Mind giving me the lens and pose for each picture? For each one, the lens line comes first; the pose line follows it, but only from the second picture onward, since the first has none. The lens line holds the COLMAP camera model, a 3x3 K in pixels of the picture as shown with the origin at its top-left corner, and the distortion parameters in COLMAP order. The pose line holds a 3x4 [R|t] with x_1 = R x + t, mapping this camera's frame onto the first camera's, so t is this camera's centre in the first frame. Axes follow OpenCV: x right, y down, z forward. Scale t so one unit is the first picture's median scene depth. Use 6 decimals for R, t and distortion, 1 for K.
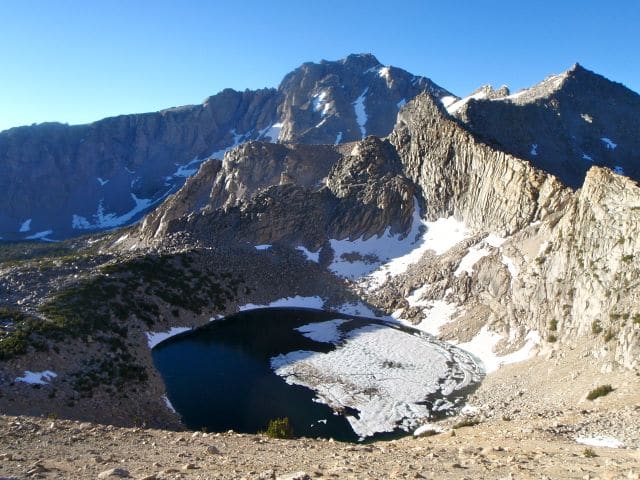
lens RADIAL K [[545.1, 0, 322.1], [0, 545.1, 234.2], [0, 0, 1]] dist [-0.066867, 0.044242]
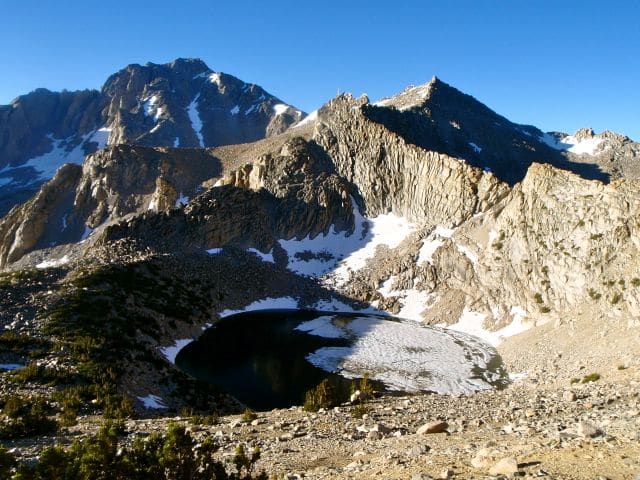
lens RADIAL K [[545.1, 0, 320.6], [0, 545.1, 234.9], [0, 0, 1]] dist [-0.066867, 0.044242]
pose [[0.937603, -0.044510, 0.344846, -0.253860], [0.049375, 0.998766, -0.005332, 0.009791], [-0.344183, 0.022026, 0.938644, 0.047014]]
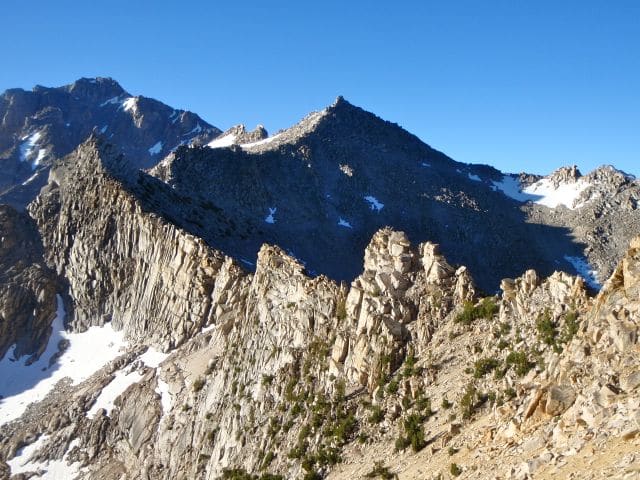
lens RADIAL K [[790.3, 0, 320.1], [0, 790.3, 223.1], [0, 0, 1]] dist [-0.030768, 0.000000]
pose [[0.955591, -0.029444, 0.293221, 0.202163], [0.069850, 0.989272, -0.128302, -0.011715], [-0.286297, 0.143086, 0.947397, -0.007947]]
